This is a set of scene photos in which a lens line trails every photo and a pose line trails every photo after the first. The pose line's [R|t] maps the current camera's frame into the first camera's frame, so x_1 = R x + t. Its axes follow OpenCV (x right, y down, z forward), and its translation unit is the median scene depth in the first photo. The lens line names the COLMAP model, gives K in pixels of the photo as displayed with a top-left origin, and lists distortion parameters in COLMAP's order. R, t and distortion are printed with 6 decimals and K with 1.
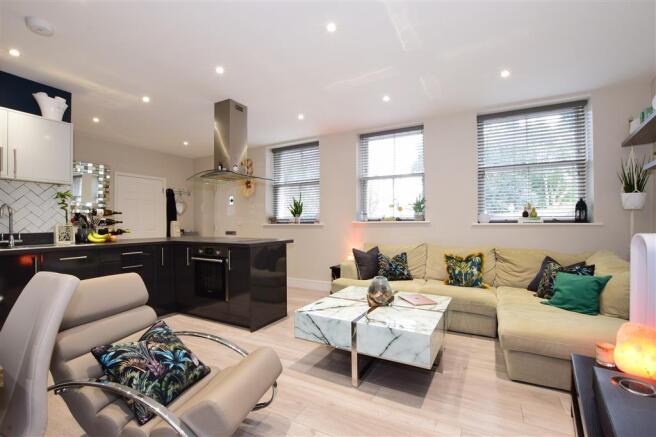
lens RADIAL K [[285.9, 0, 327.9], [0, 285.9, 219.3], [0, 0, 1]] dist [-0.022428, 0.000141]
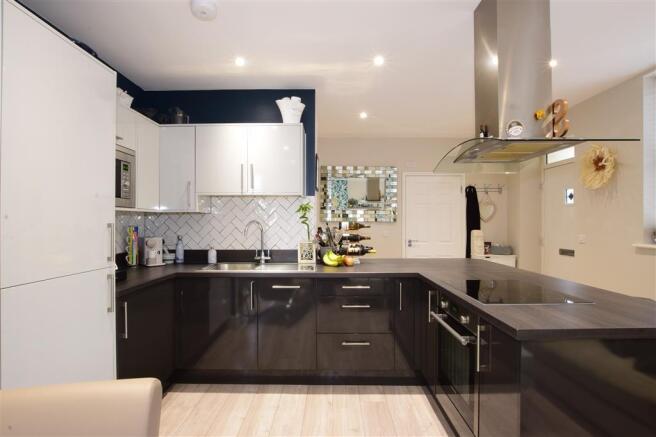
lens RADIAL K [[311.0, 0, 328.7], [0, 311.0, 221.3], [0, 0, 1]] dist [-0.015371, -0.000100]
pose [[0.474797, 0.006106, -0.880074, -0.045156], [0.005427, 0.999937, 0.009865, -0.046644], [0.880079, -0.009460, 0.474733, 0.530511]]
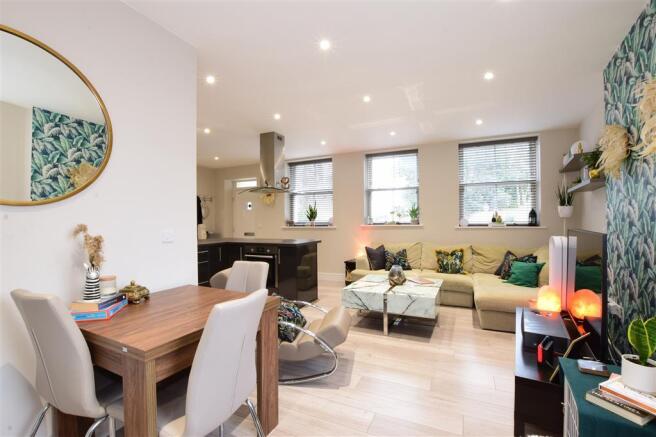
lens RADIAL K [[285.9, 0, 327.6], [0, 285.9, 220.0], [0, 0, 1]] dist [-0.022428, 0.000141]
pose [[0.997910, -0.004221, 0.064481, -0.189637], [0.003734, 0.999964, 0.007665, -0.032662], [-0.064511, -0.007409, 0.997890, -0.315338]]
